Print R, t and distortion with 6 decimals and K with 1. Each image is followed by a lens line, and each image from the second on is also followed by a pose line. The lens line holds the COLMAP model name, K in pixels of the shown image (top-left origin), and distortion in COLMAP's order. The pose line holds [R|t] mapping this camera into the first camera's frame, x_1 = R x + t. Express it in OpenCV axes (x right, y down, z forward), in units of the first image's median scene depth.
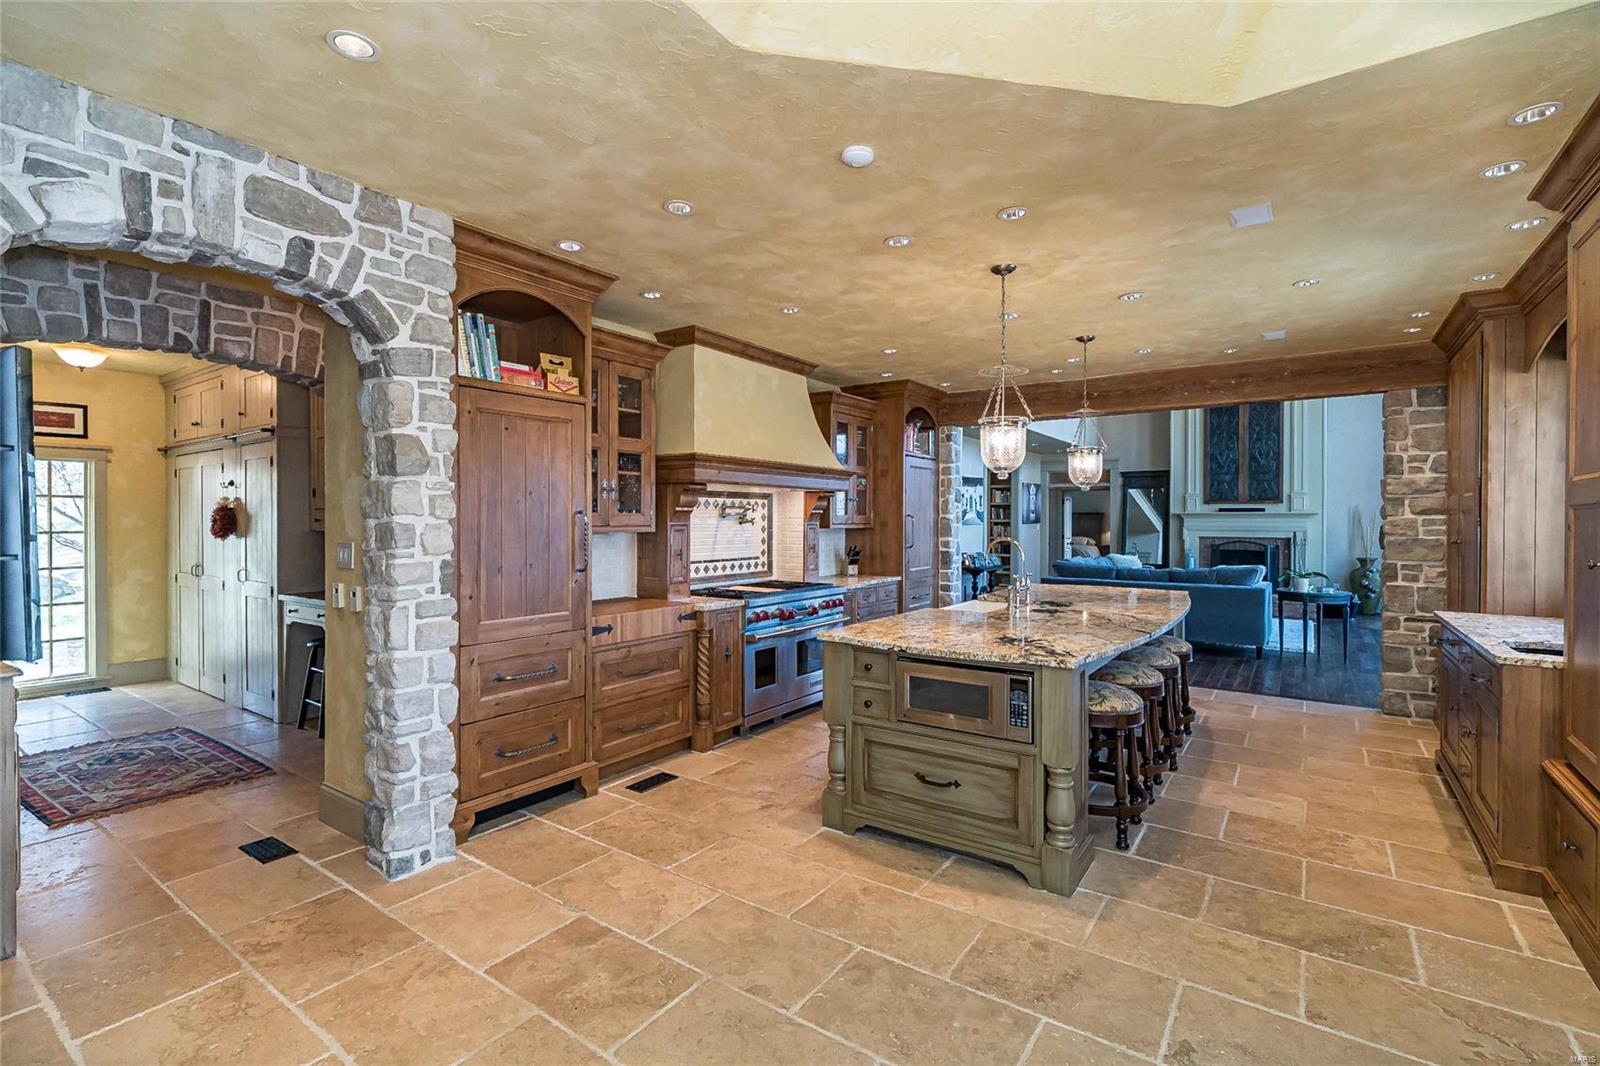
lens RADIAL K [[730.2, 0, 801.4], [0, 730.2, 527.6], [0, 0, 1]] dist [-0.011108, 0.003963]
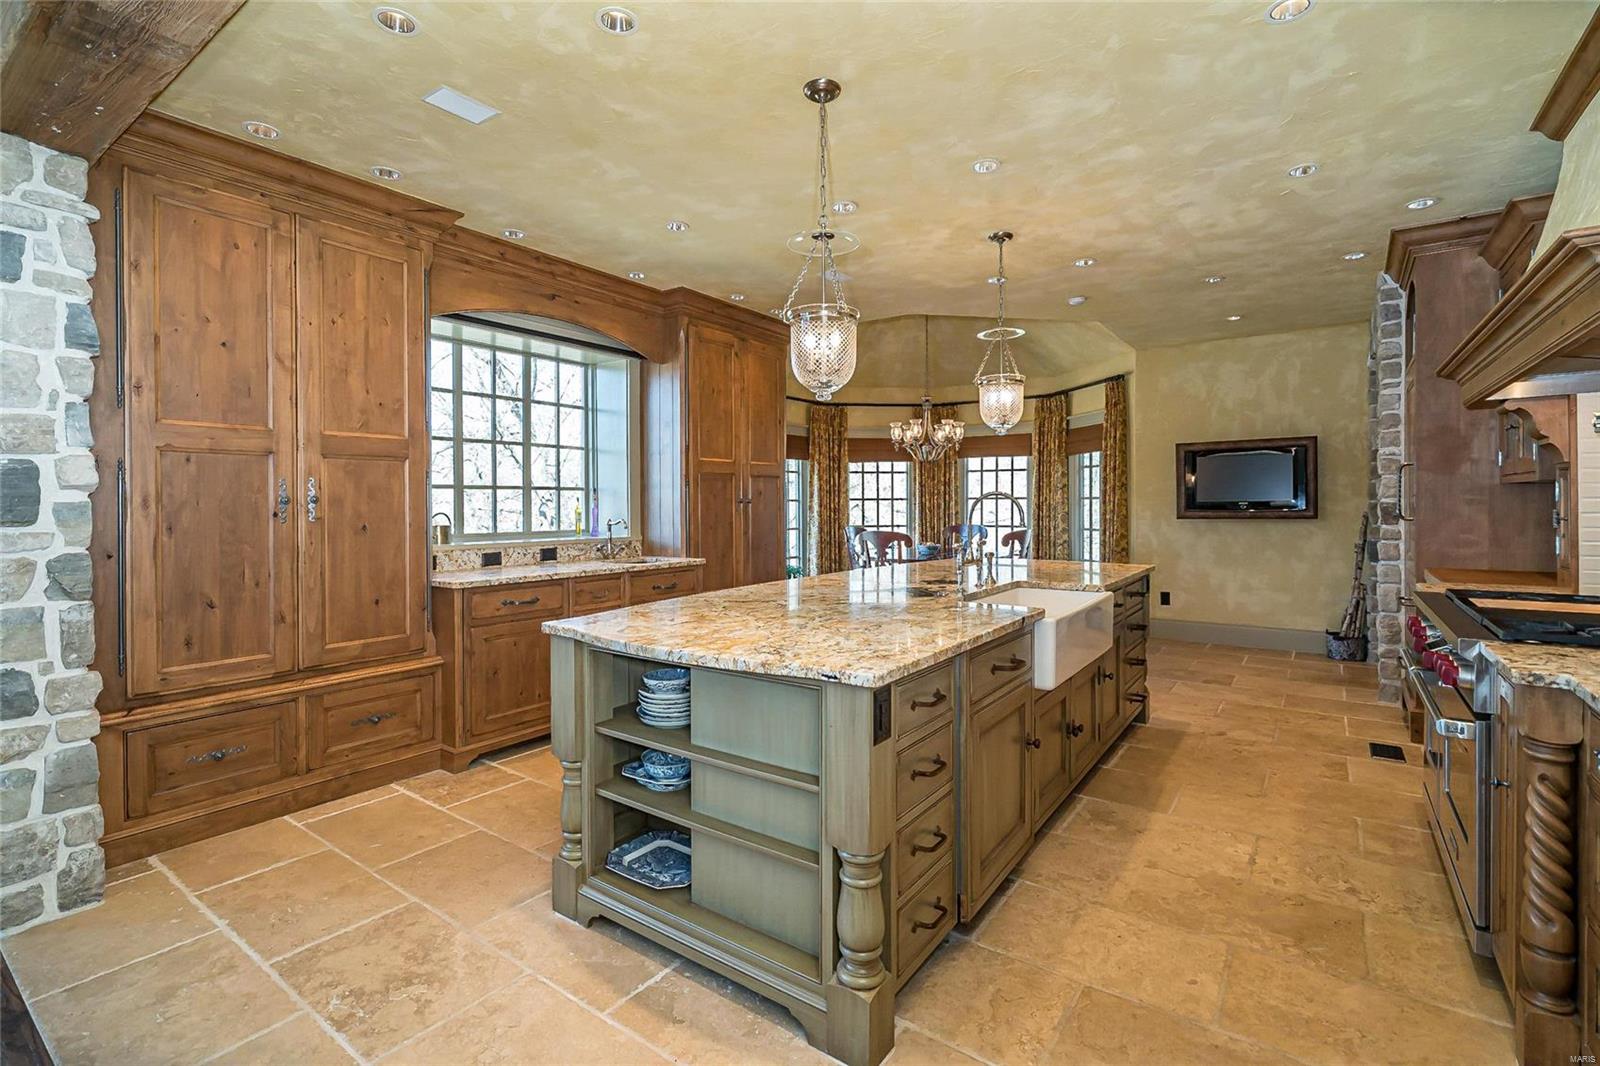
lens RADIAL K [[730.2, 0, 788.0], [0, 730.2, 504.0], [0, 0, 1]] dist [-0.011108, 0.003963]
pose [[-0.999472, 0.000789, 0.032467, 0.447615], [0.001242, 0.999902, 0.013932, 0.015284], [-0.032453, 0.013965, -0.999376, 1.688479]]
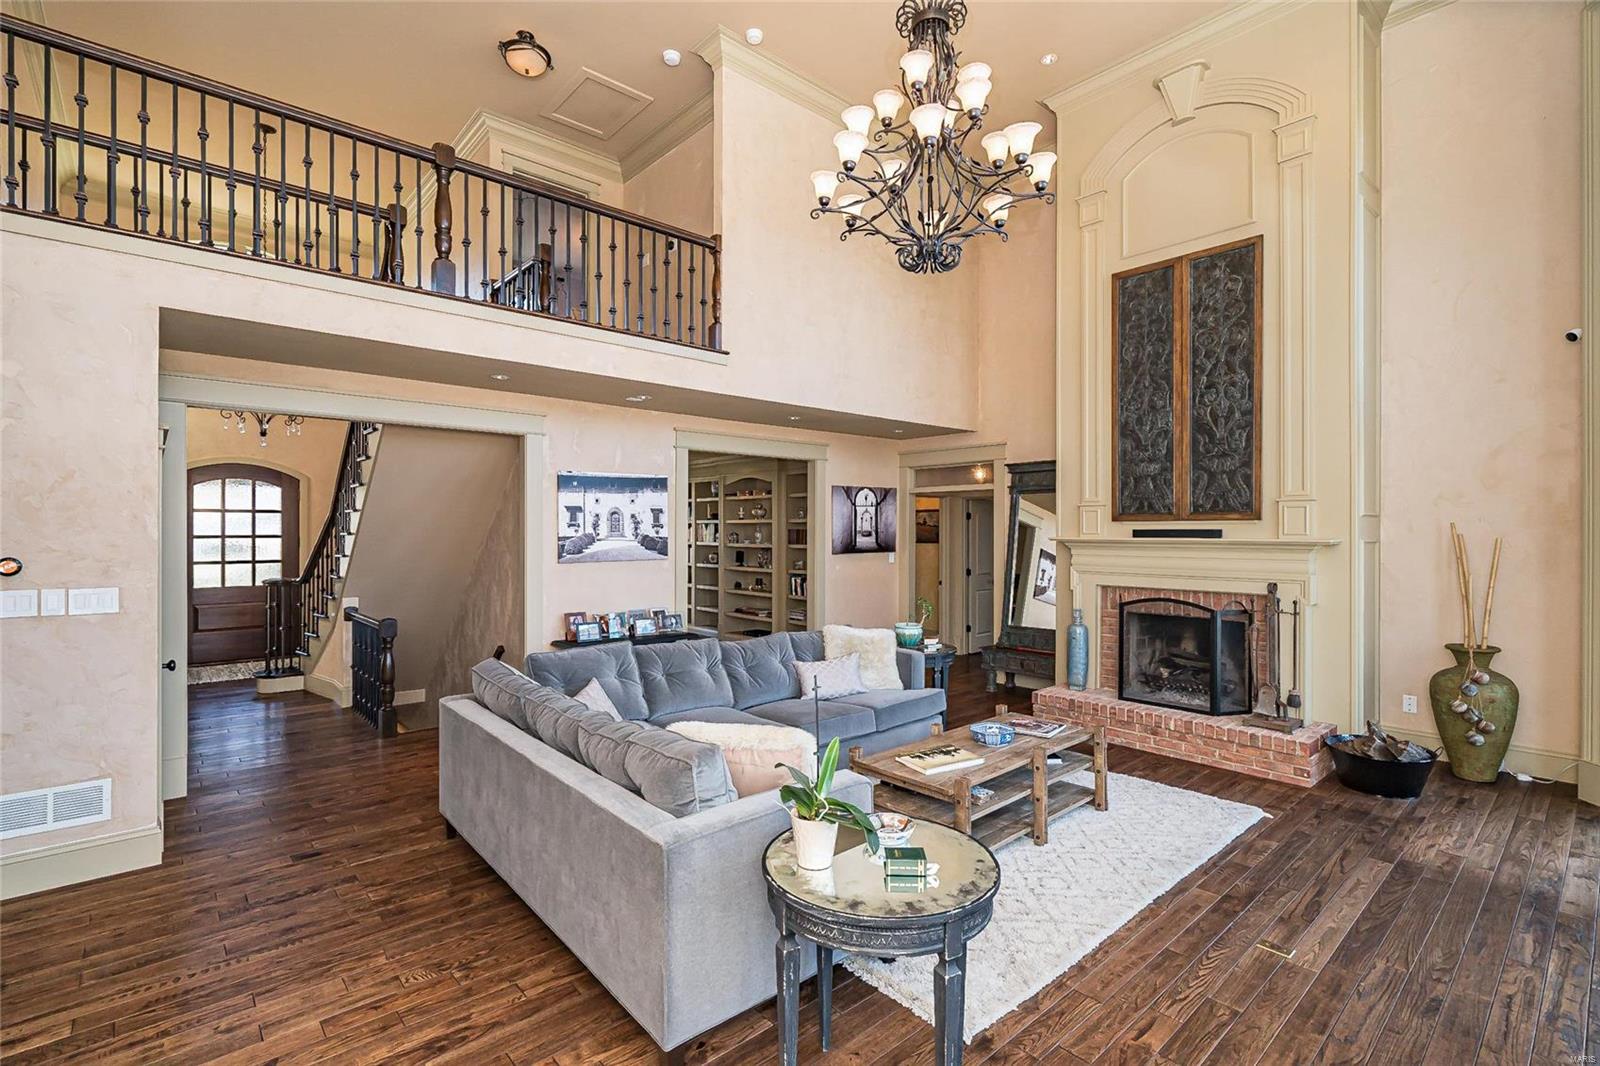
lens RADIAL K [[730.2, 0, 802.0], [0, 730.2, 523.8], [0, 0, 1]] dist [-0.011108, 0.003963]
pose [[0.970641, -0.002469, -0.240520, 1.250375], [-0.002438, 0.999795, -0.020102, -0.053361], [0.240520, 0.020099, 0.970436, 1.226987]]
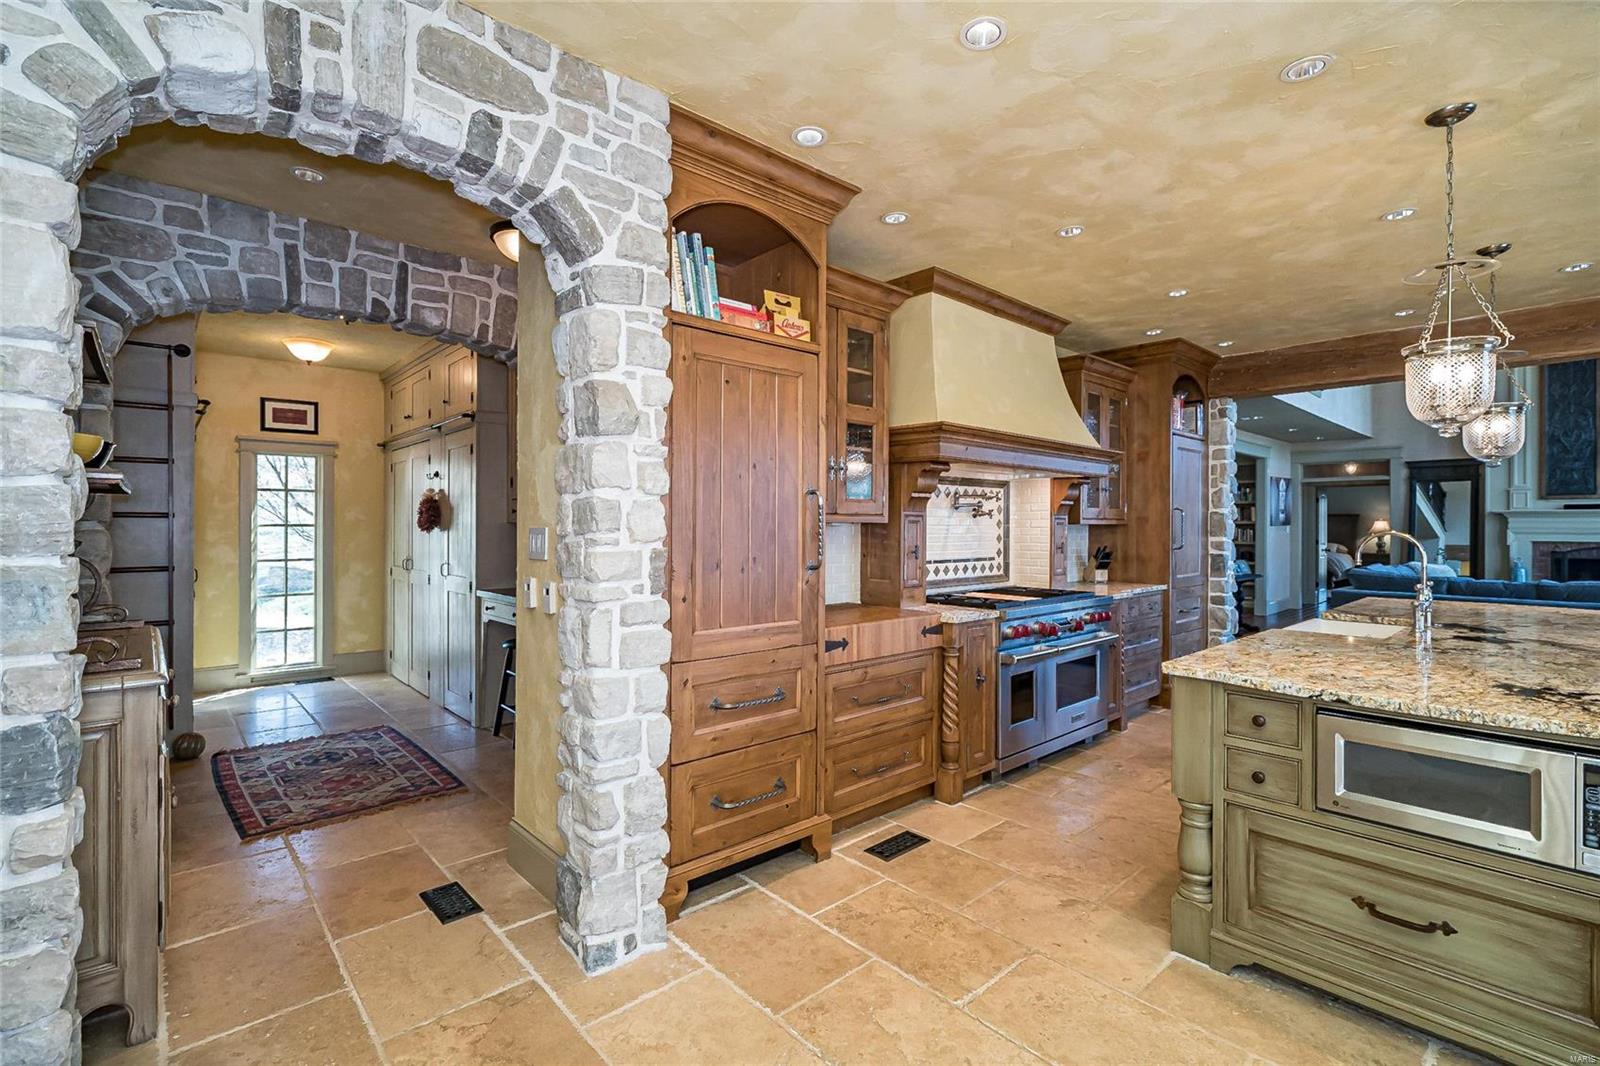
lens RADIAL K [[730.2, 0, 802.4], [0, 730.2, 525.6], [0, 0, 1]] dist [-0.011108, 0.003963]
pose [[0.975625, 0.002496, -0.219431, -0.118472], [-0.004866, 0.999936, -0.010260, 0.018470], [0.219392, 0.011077, 0.975574, 0.198962]]
